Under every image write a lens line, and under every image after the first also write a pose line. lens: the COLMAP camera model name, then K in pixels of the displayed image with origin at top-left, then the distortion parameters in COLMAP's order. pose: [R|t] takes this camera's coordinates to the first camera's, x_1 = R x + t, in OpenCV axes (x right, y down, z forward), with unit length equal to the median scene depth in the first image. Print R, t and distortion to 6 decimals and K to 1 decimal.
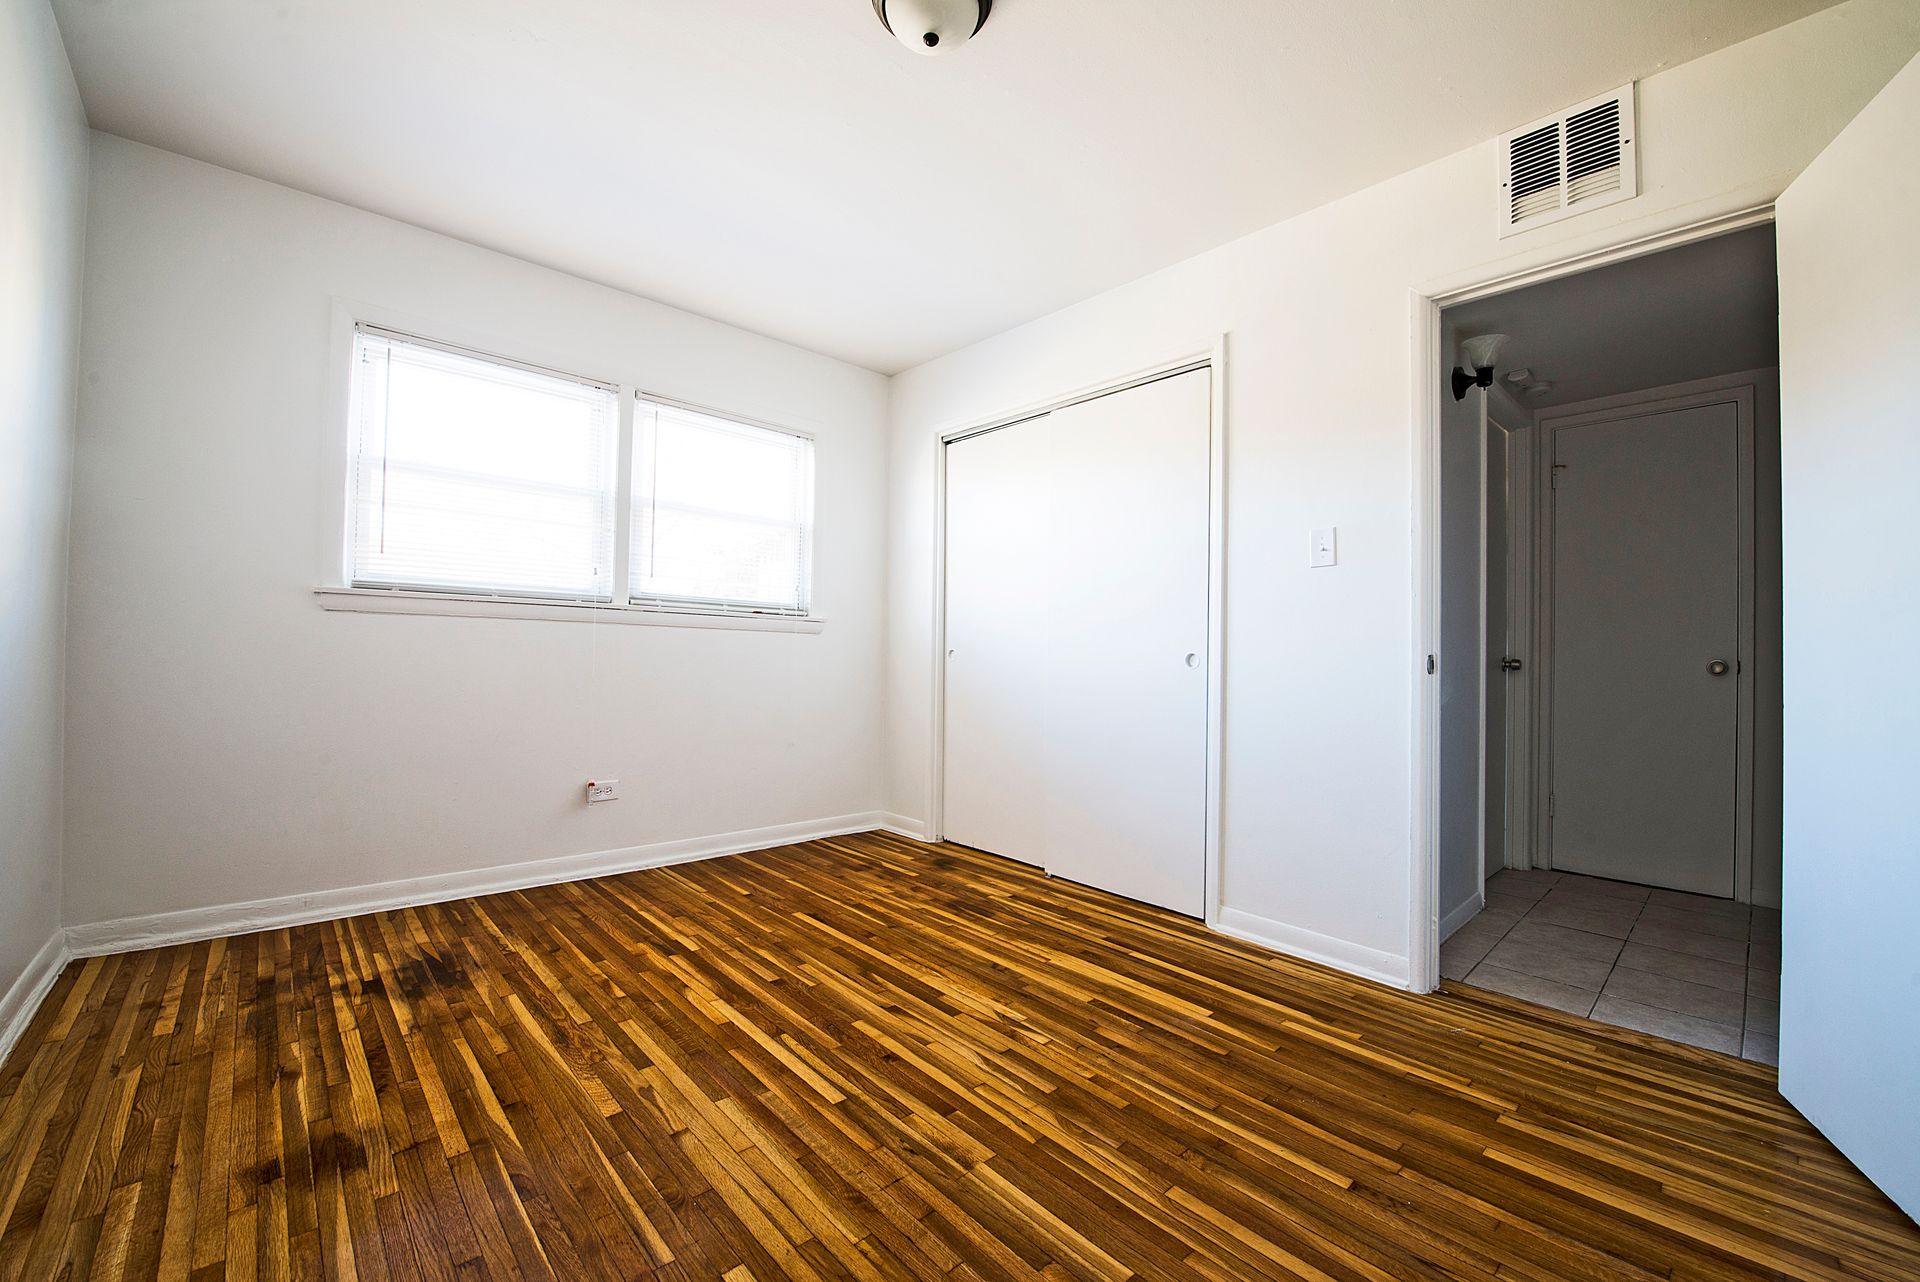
lens RADIAL K [[764.9, 0, 954.1], [0, 764.9, 643.4], [0, 0, 1]] dist [-0.013947, -0.003121]
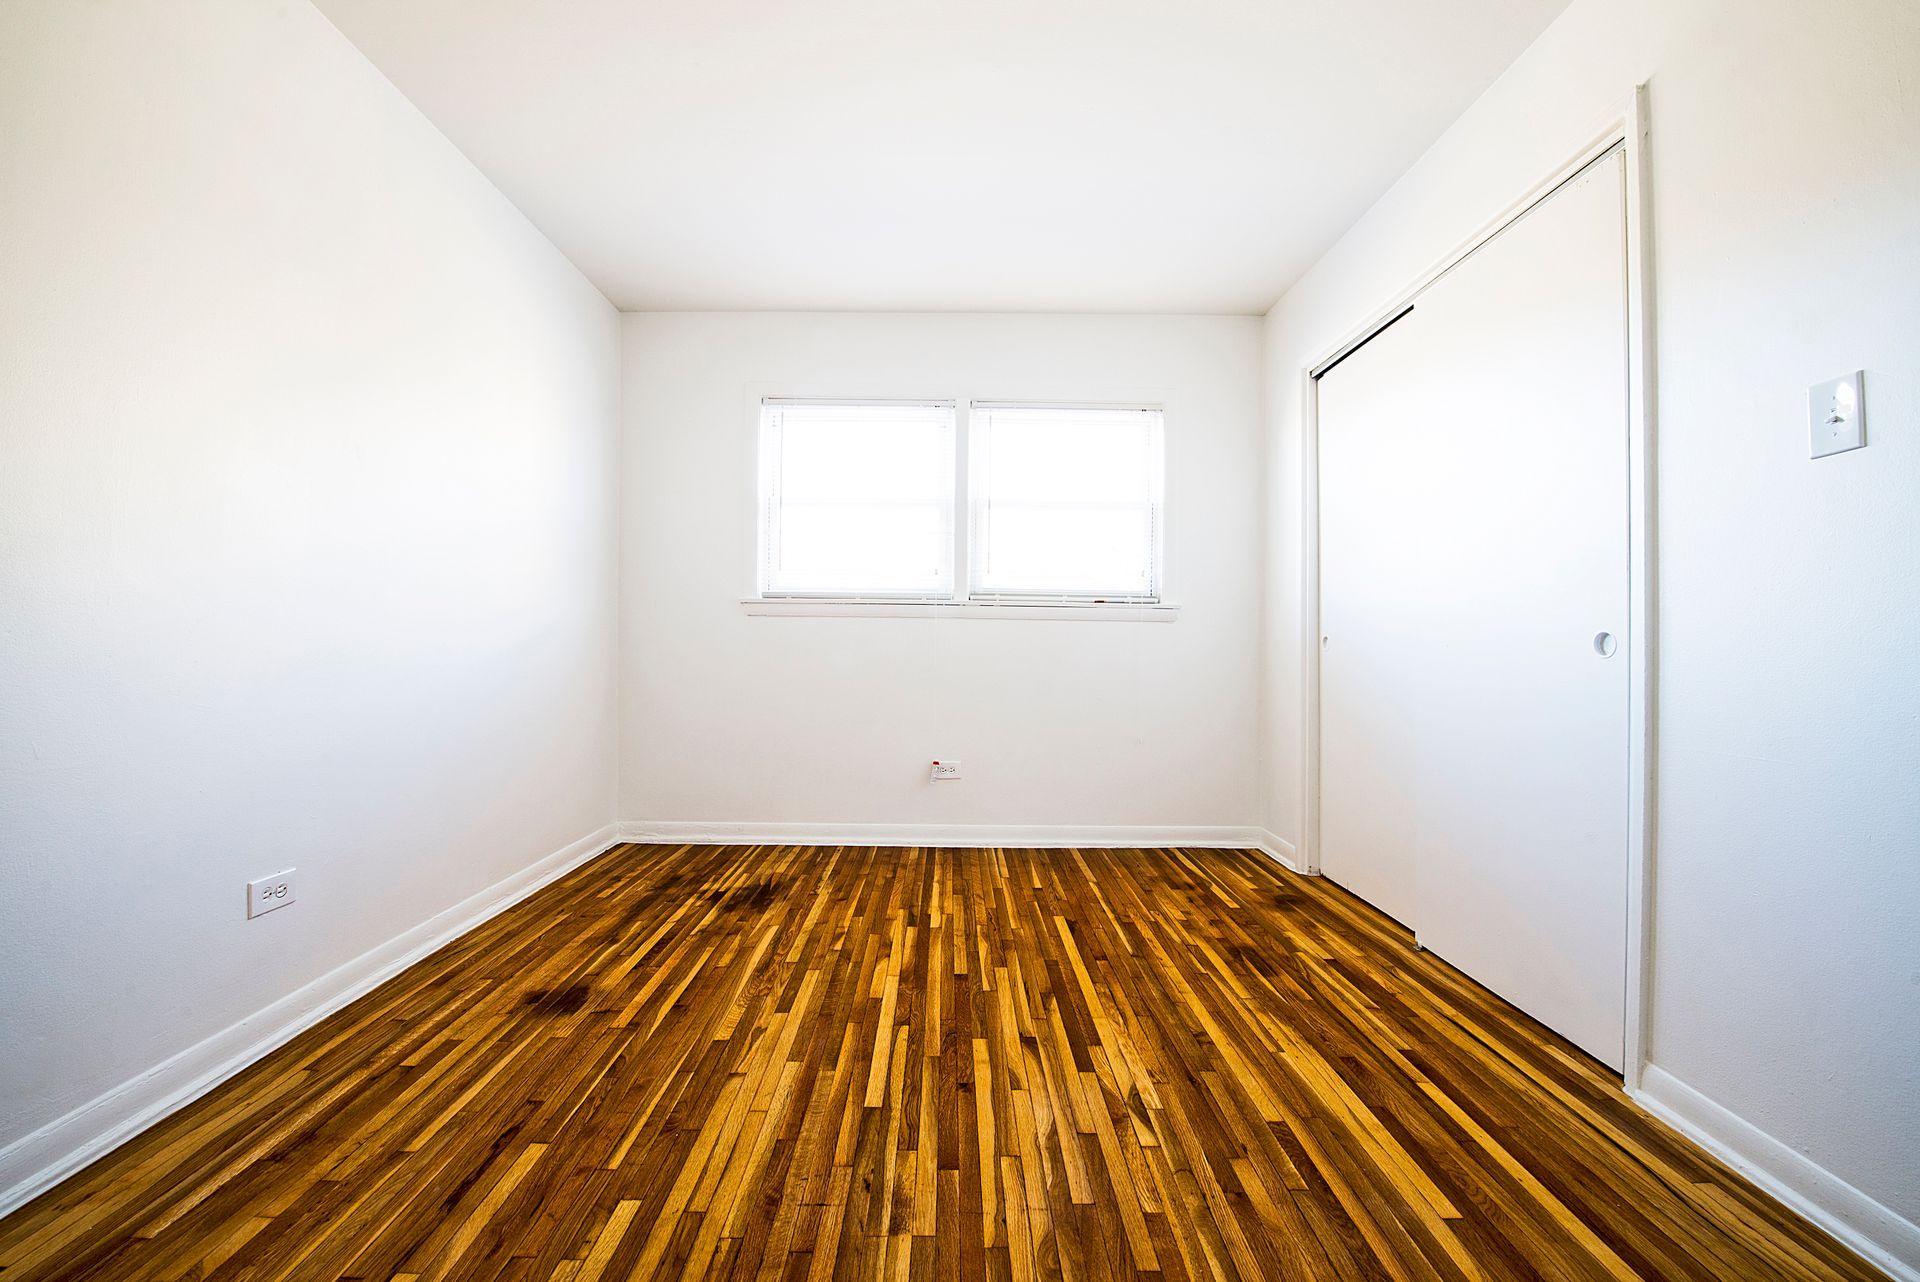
lens RADIAL K [[764.9, 0, 954.1], [0, 764.9, 643.4], [0, 0, 1]] dist [-0.013947, -0.003121]
pose [[0.742823, -0.014038, -0.669341, 0.399368], [0.017872, 0.999840, -0.001135, 0.015763], [0.669249, -0.011119, 0.742955, 0.253869]]
